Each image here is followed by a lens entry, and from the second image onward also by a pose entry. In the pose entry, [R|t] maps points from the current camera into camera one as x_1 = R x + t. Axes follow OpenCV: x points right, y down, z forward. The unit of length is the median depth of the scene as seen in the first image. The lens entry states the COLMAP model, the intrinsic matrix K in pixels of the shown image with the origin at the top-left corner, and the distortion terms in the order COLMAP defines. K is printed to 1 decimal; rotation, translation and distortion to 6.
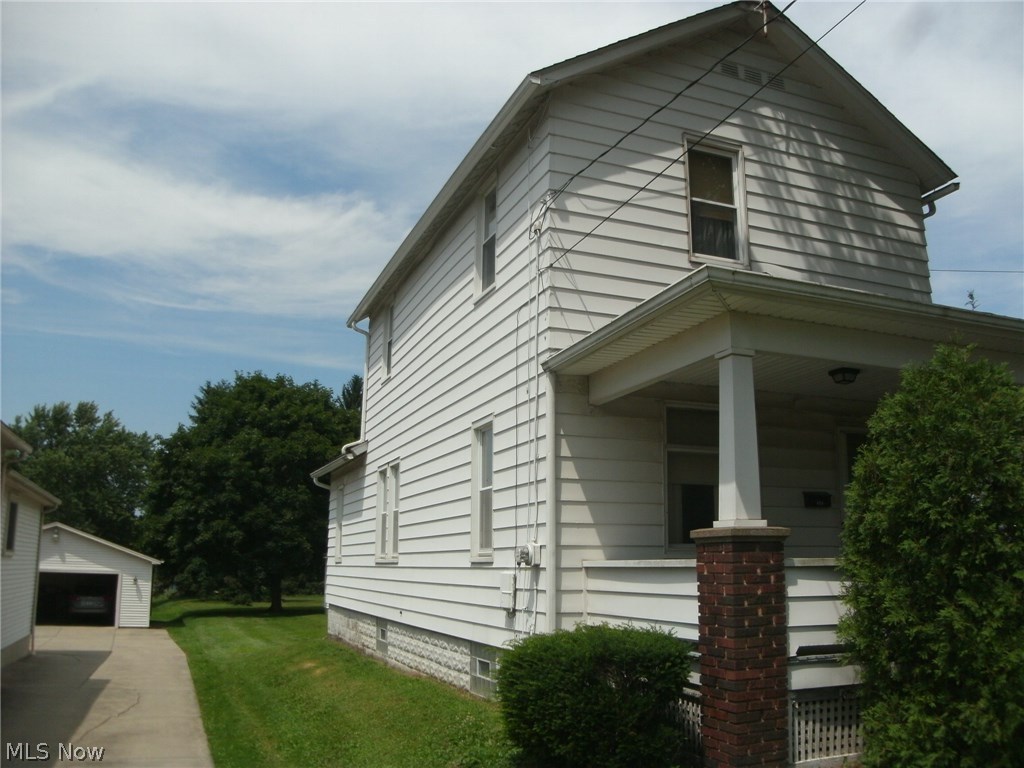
lens RADIAL K [[882.2, 0, 512.0], [0, 882.2, 384.0], [0, 0, 1]] dist [-0.203152, 0.124525]
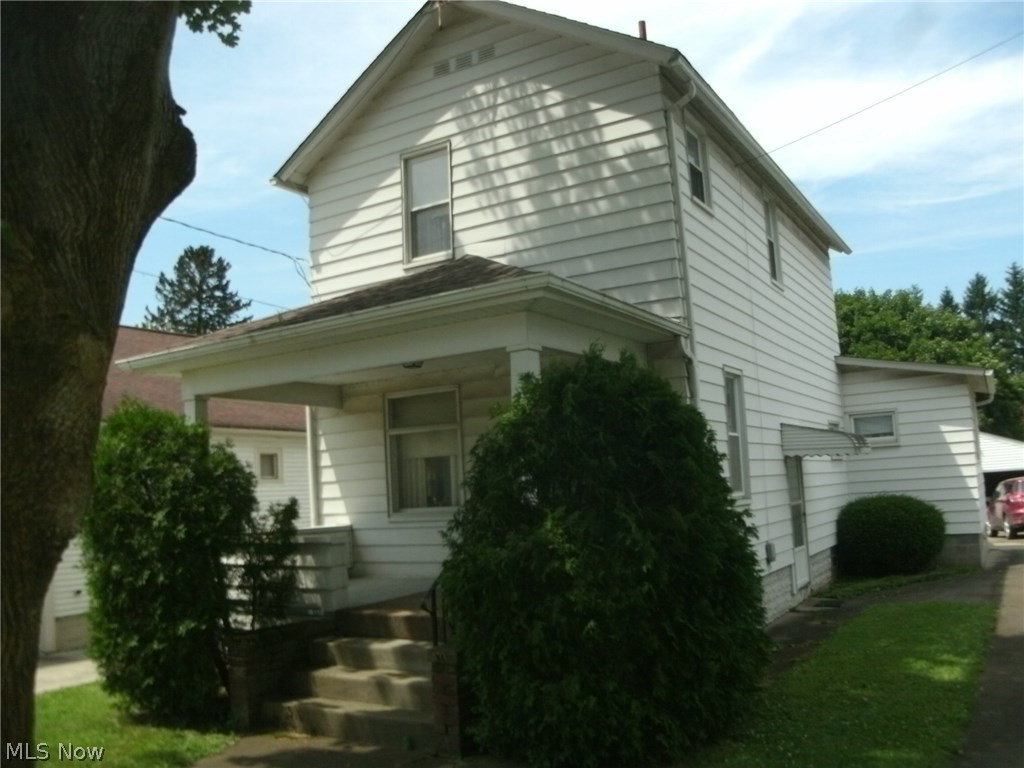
lens RADIAL K [[882.2, 0, 512.0], [0, 882.2, 384.0], [0, 0, 1]] dist [-0.203152, 0.124525]
pose [[0.616135, -0.135667, -0.775869, 1.134949], [0.218784, 0.975768, 0.003121, 0.036228], [0.756645, -0.171671, 0.630887, 0.322804]]
